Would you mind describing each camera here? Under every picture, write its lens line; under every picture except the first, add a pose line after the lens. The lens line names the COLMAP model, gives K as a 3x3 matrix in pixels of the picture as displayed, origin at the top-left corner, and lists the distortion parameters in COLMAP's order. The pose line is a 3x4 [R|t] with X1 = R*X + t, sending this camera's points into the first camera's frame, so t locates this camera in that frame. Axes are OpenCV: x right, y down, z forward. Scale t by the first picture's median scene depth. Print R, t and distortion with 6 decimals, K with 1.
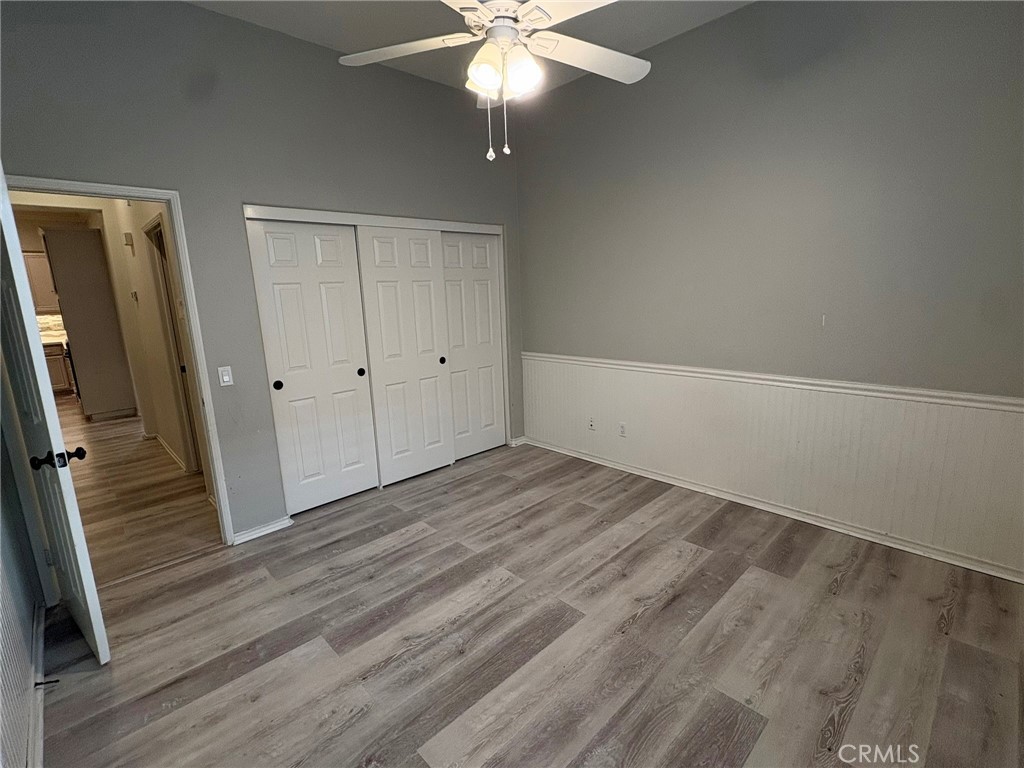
lens RADIAL K [[475.7, 0, 512.0], [0, 475.7, 384.0], [0, 0, 1]] dist [-0.000765, -0.000472]
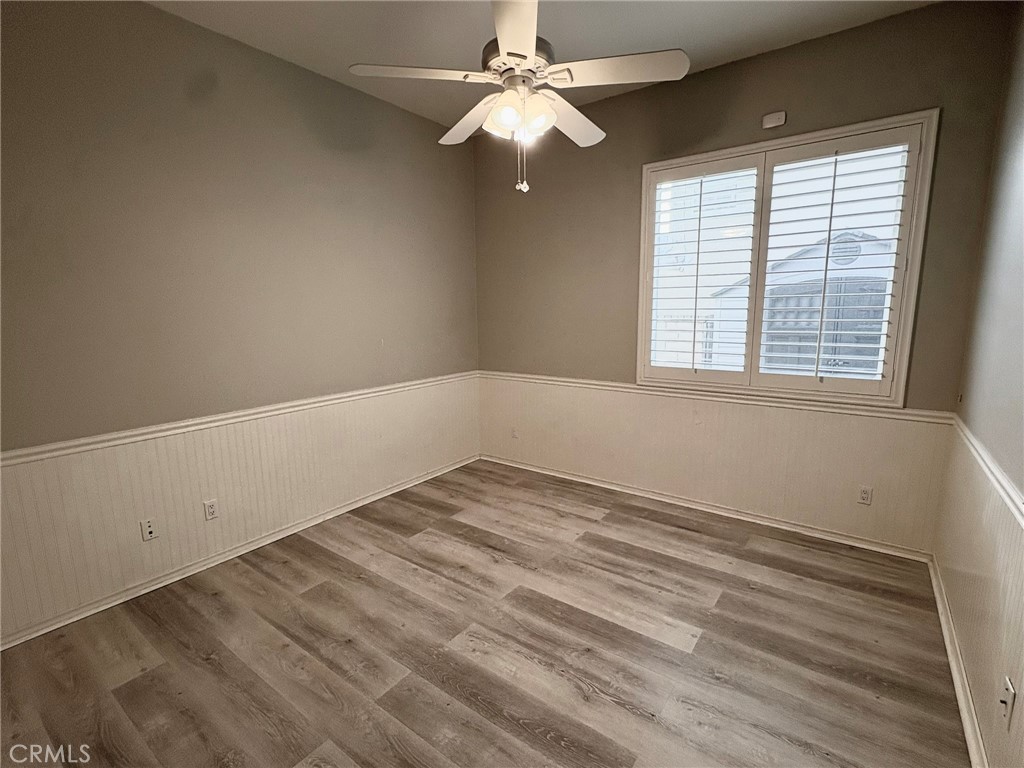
lens RADIAL K [[475.7, 0, 512.0], [0, 475.7, 384.0], [0, 0, 1]] dist [-0.000765, -0.000472]
pose [[-0.160697, -0.120020, 0.979679, -0.853322], [0.211416, 0.965356, 0.152943, -0.167508], [-0.964095, 0.231697, -0.129756, 0.951346]]
